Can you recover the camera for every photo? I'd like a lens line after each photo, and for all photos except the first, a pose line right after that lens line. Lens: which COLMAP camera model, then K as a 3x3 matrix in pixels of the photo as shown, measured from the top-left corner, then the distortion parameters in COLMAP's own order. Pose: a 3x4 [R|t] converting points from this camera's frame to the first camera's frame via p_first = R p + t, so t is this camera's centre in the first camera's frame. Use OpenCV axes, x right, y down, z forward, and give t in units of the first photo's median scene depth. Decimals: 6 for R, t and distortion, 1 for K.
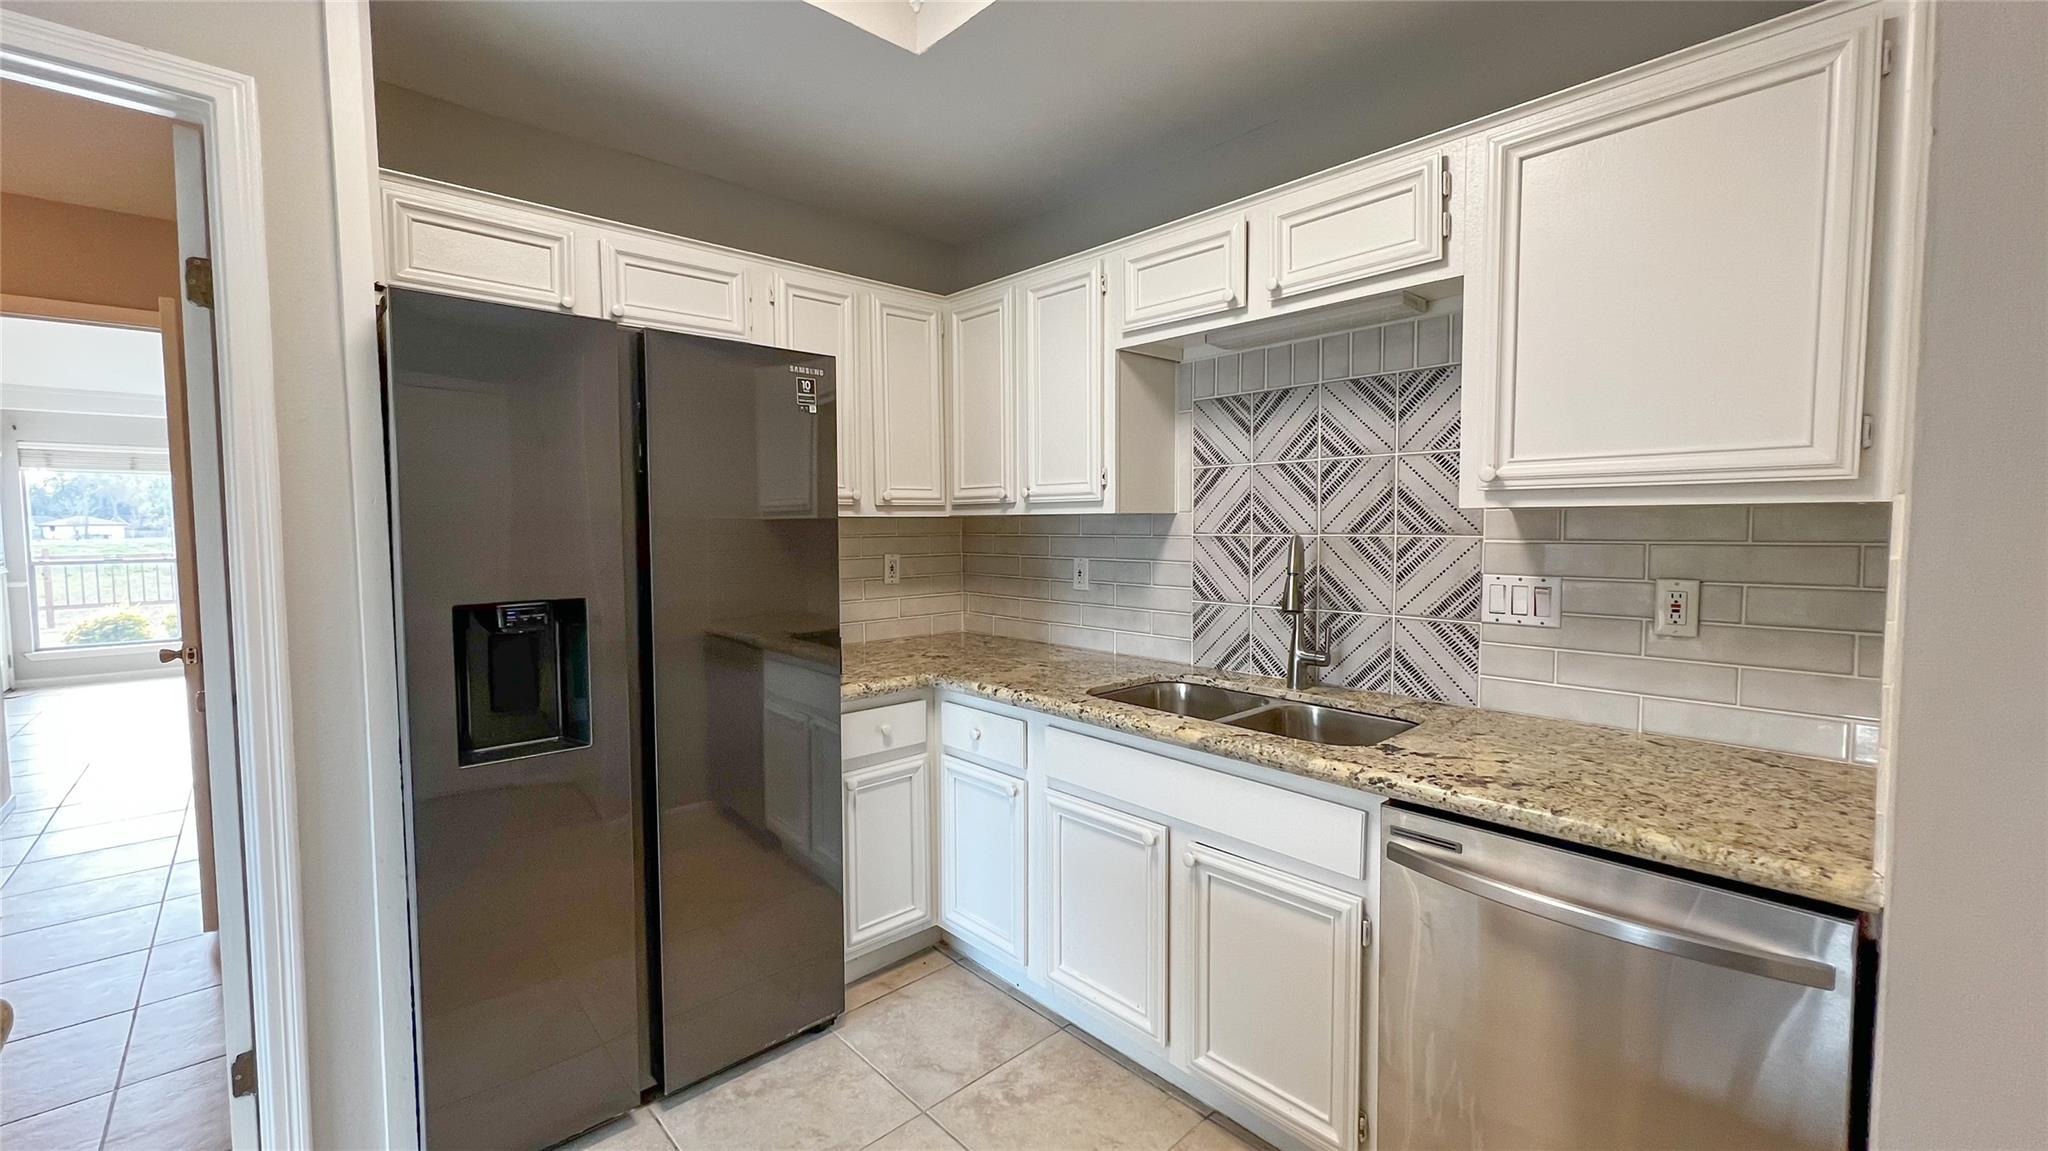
lens RADIAL K [[824.2, 0, 1021.4], [0, 824.2, 570.4], [0, 0, 1]] dist [-0.000462, 0.000578]
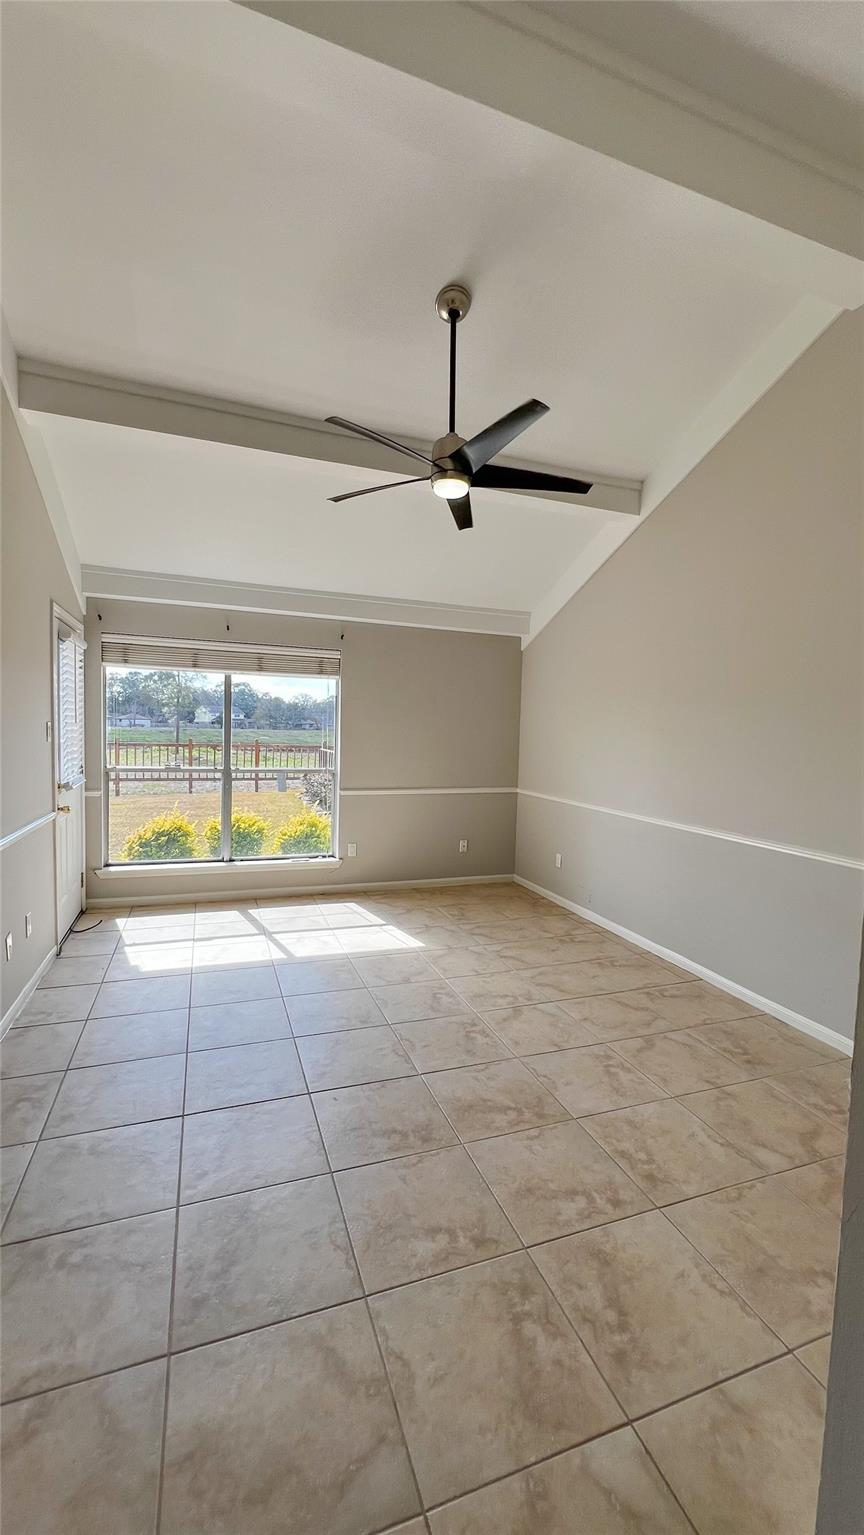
lens RADIAL K [[617.8, 0, 436.0], [0, 617.8, 769.5], [0, 0, 1]] dist [-0.000462, 0.000578]
pose [[0.922841, 0.057750, -0.380828, -0.564417], [-0.056867, 0.998289, 0.013581, -0.035812], [0.380961, 0.009123, 0.924546, 0.474328]]
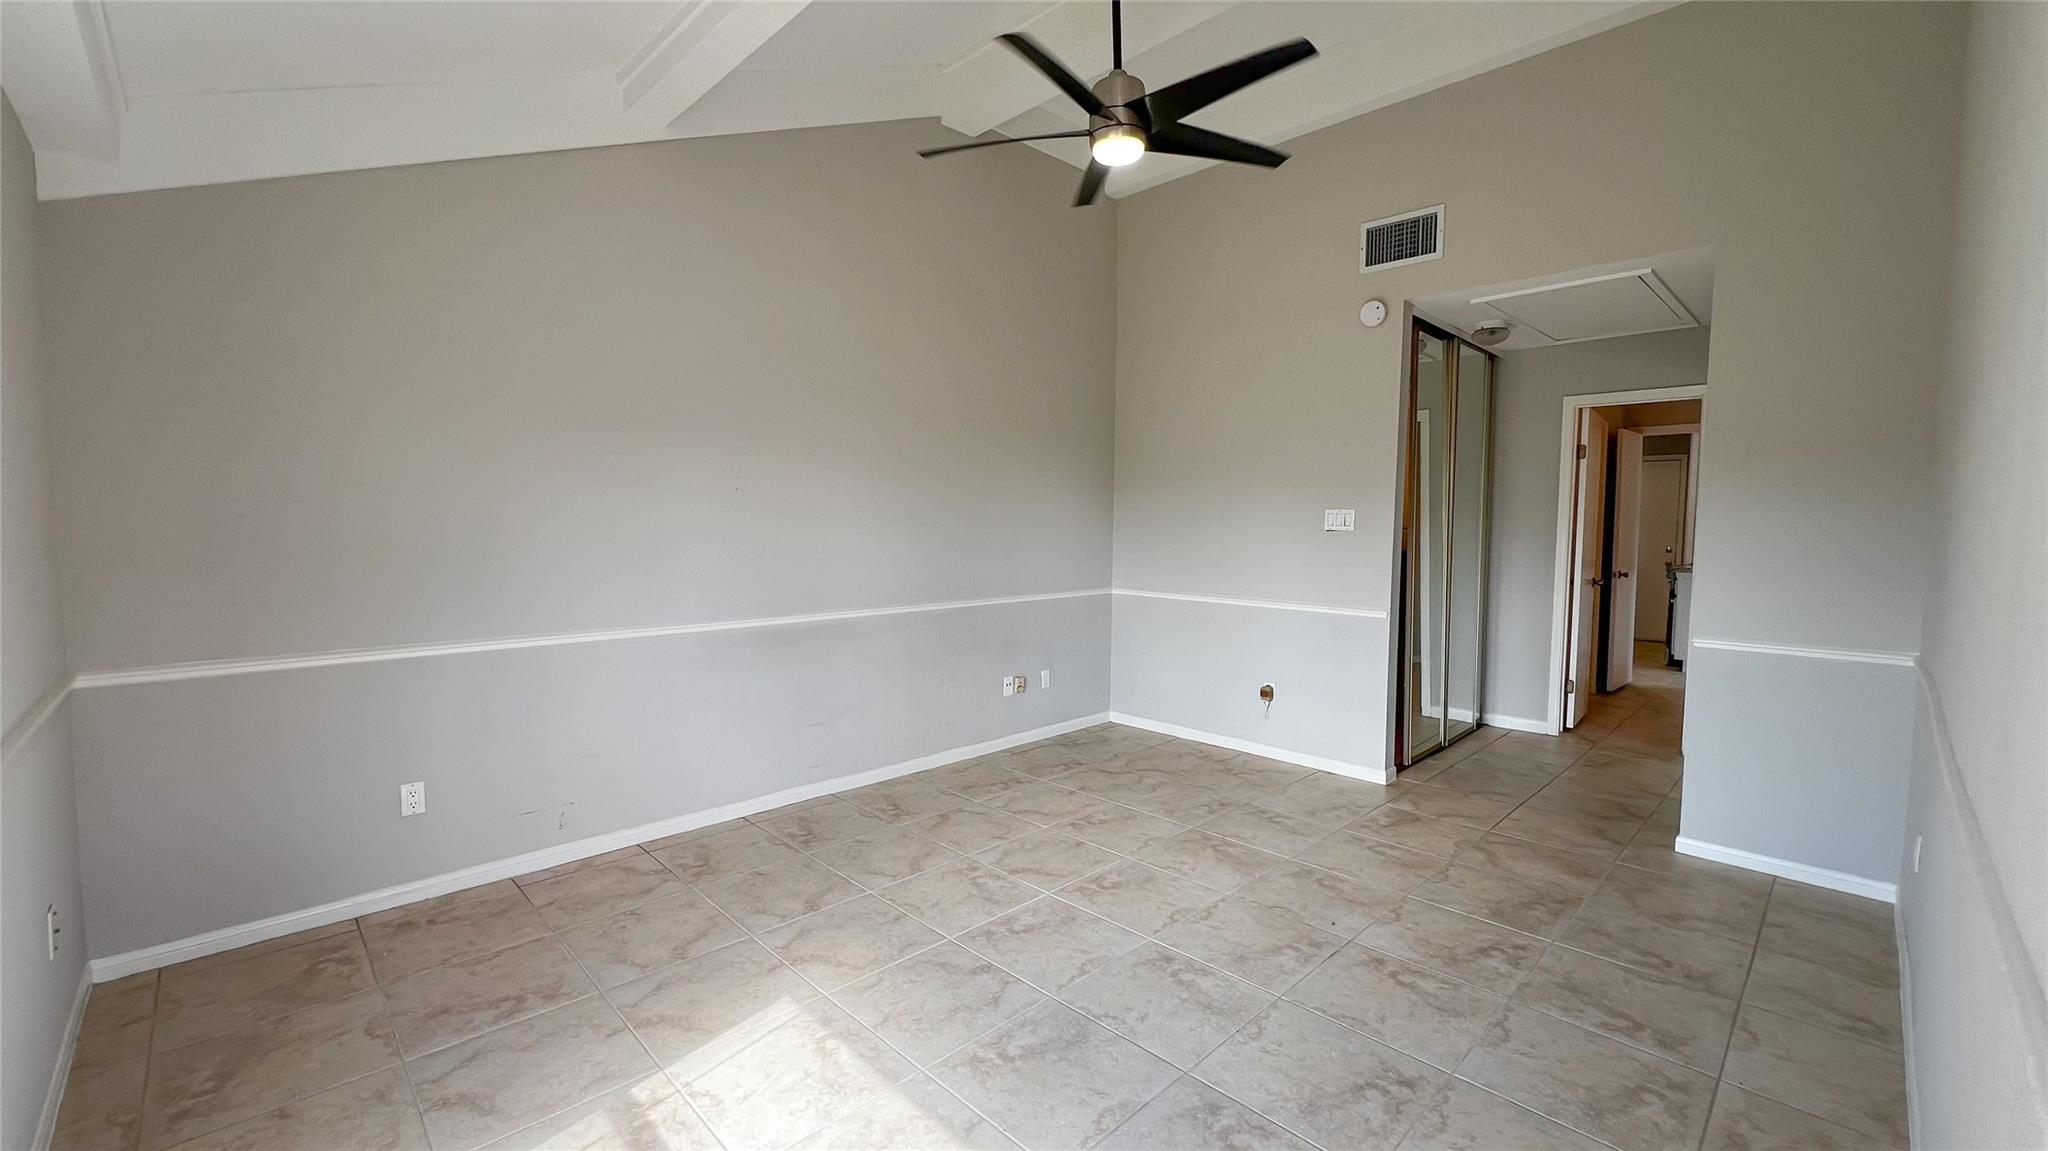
lens RADIAL K [[824.2, 0, 1021.4], [0, 824.2, 570.4], [0, 0, 1]] dist [-0.000462, 0.000578]
pose [[-0.022473, -0.055590, 0.998201, -1.073081], [0.052349, 0.997018, 0.056703, -0.044739], [-0.998376, 0.053530, -0.019496, 0.883399]]
